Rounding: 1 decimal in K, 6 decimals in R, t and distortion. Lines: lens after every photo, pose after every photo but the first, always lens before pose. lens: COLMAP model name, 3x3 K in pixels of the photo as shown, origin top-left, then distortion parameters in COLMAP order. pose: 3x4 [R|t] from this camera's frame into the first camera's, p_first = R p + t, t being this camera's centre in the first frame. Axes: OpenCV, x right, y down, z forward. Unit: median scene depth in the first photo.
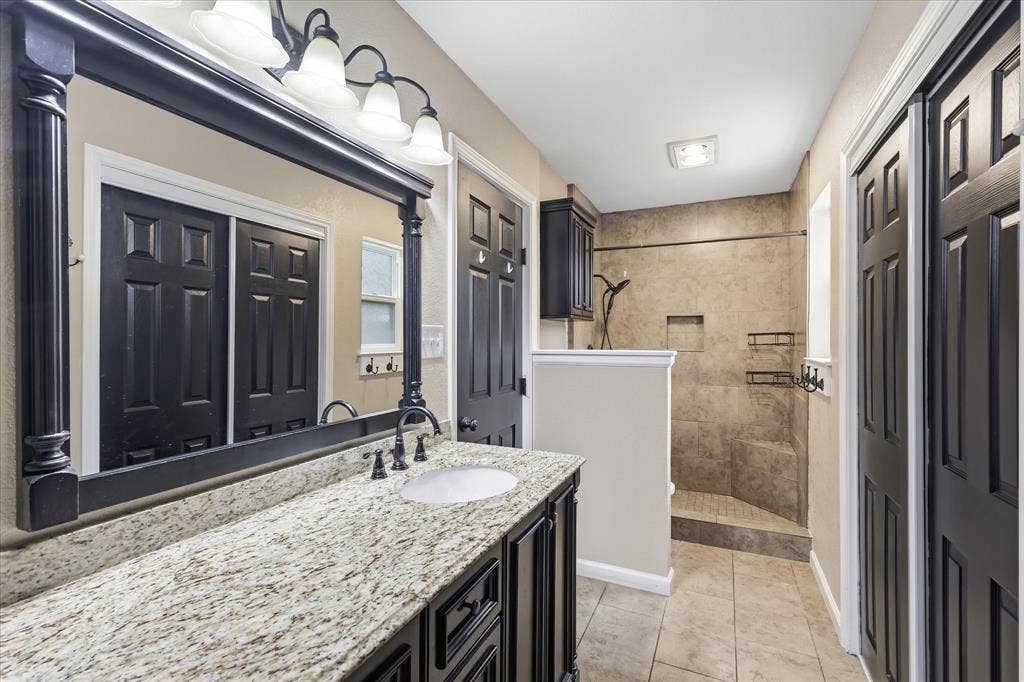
lens RADIAL K [[453.3, 0, 512.5], [0, 453.3, 341.6], [0, 0, 1]] dist [-0.004048, -0.000443]
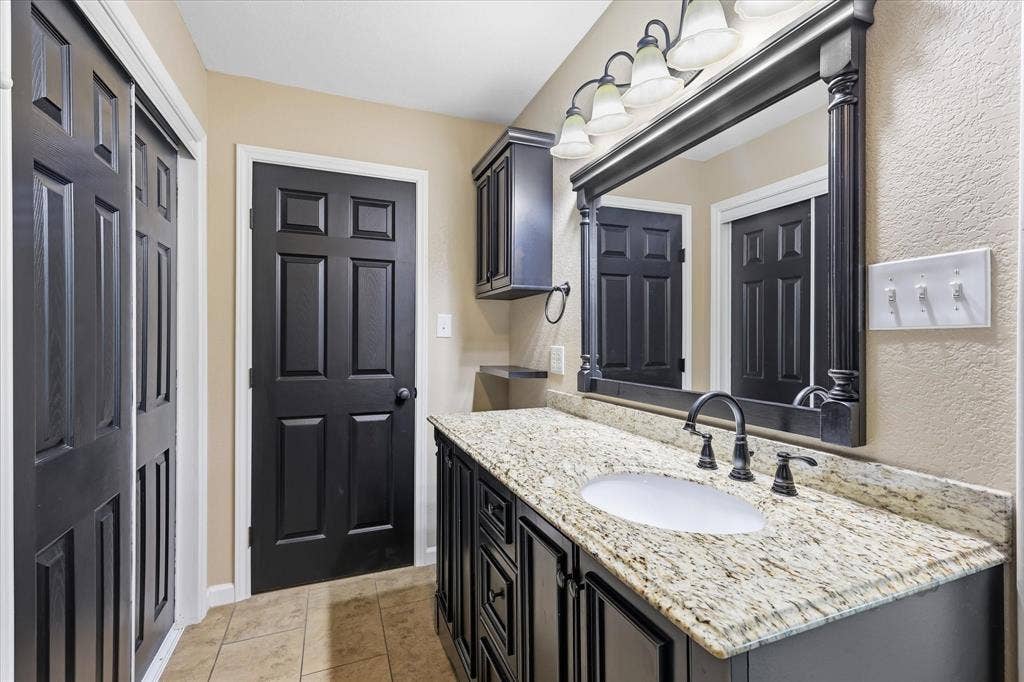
lens RADIAL K [[453.3, 0, 511.9], [0, 453.3, 337.2], [0, 0, 1]] dist [-0.004048, -0.000443]
pose [[-0.684537, 0.002050, -0.728975, 0.660243], [0.001079, 0.999998, 0.001799, 0.065740], [0.728977, 0.000444, -0.684538, 1.529506]]
